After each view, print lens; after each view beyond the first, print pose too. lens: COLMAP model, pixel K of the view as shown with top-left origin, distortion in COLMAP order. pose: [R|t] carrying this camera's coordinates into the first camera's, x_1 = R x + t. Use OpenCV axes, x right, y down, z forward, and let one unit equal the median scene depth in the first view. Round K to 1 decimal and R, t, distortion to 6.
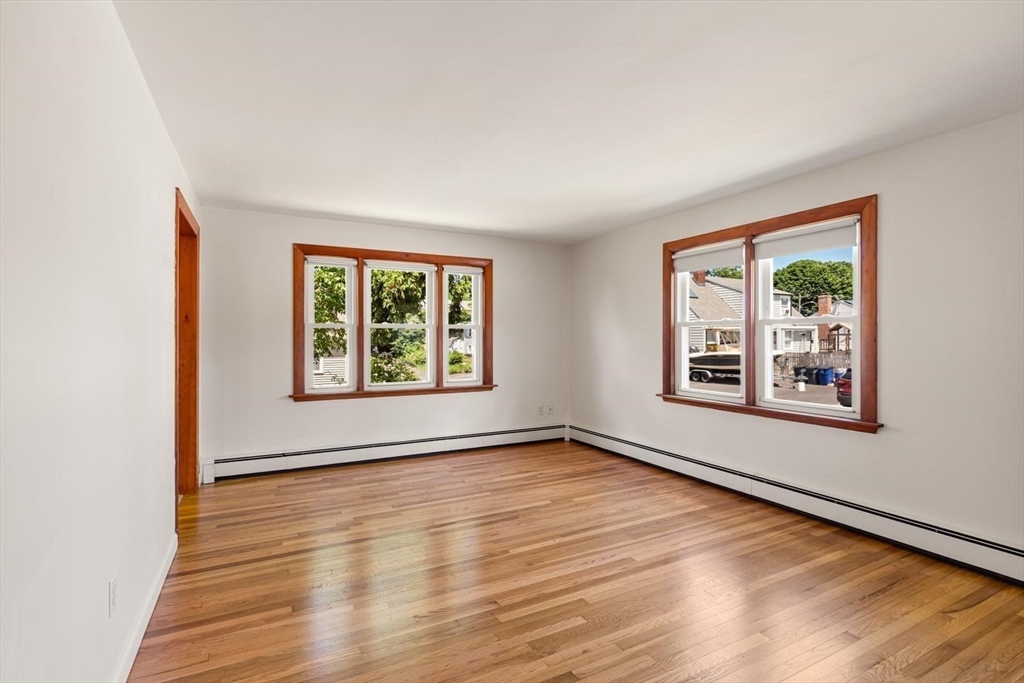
lens RADIAL K [[492.9, 0, 515.9], [0, 492.9, 341.8], [0, 0, 1]] dist [0.003035, 0.000187]
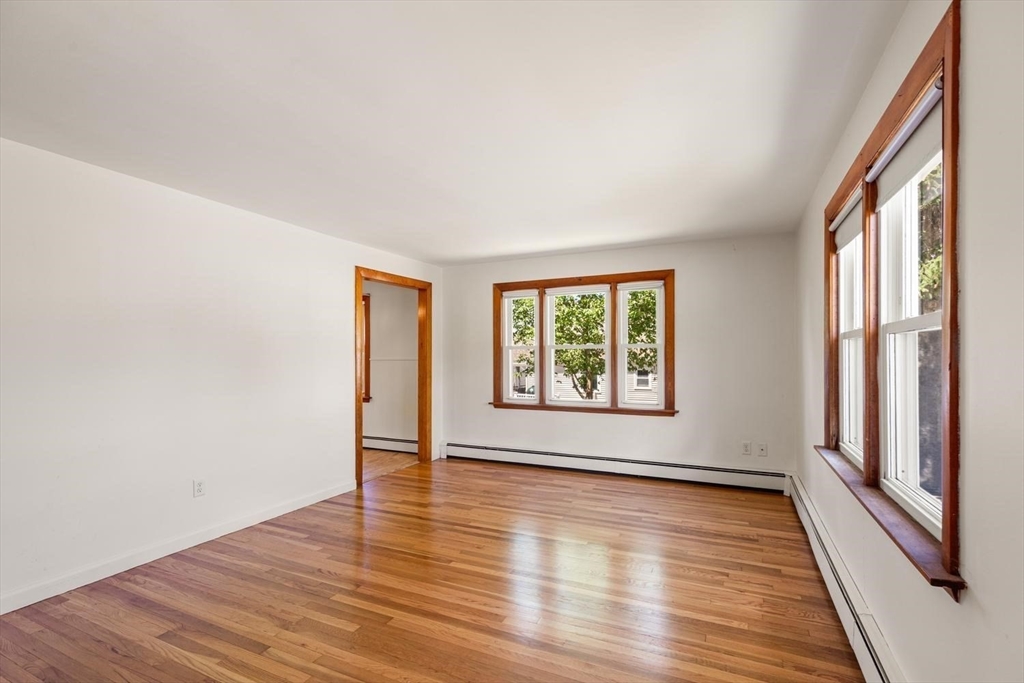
lens RADIAL K [[466.1, 0, 520.1], [0, 466.1, 358.5], [0, 0, 1]] dist [0.009938, -0.001695]
pose [[0.600717, 0.002388, -0.799458, 0.591535], [-0.002276, 0.999997, 0.001277, -0.008519], [0.799458, 0.001053, 0.600721, 0.351540]]
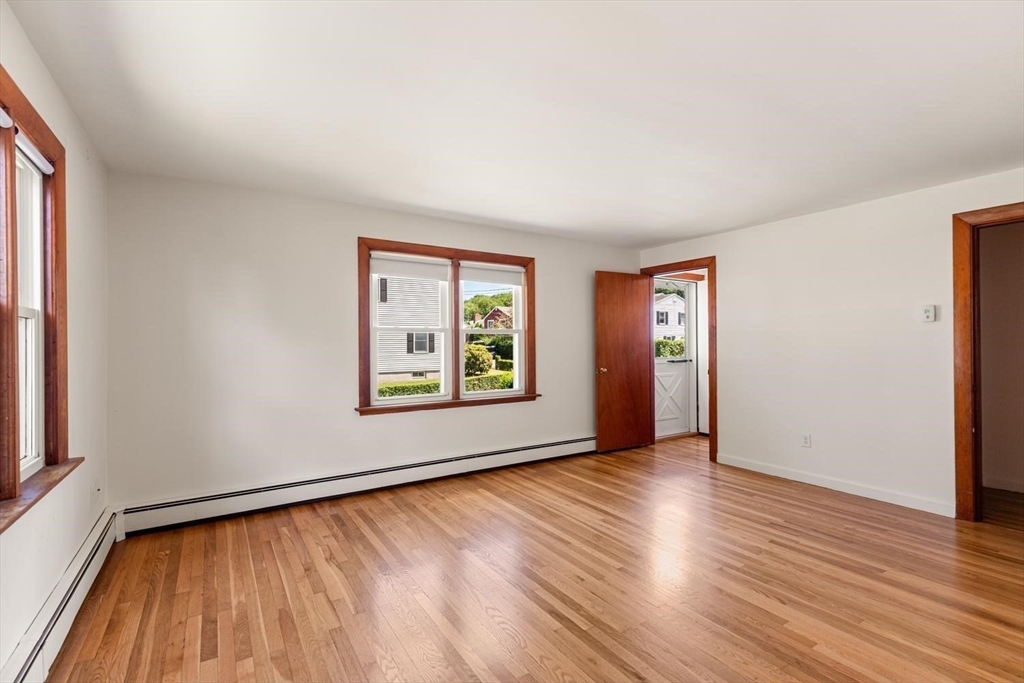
lens RADIAL K [[467.2, 0, 518.8], [0, 467.2, 341.4], [0, 0, 1]] dist [0.013319, -0.000477]
pose [[-0.095406, 0.007385, 0.995411, -0.608092], [0.012690, 0.999900, -0.006202, -0.003496], [-0.995358, 0.012041, -0.095490, 0.865821]]
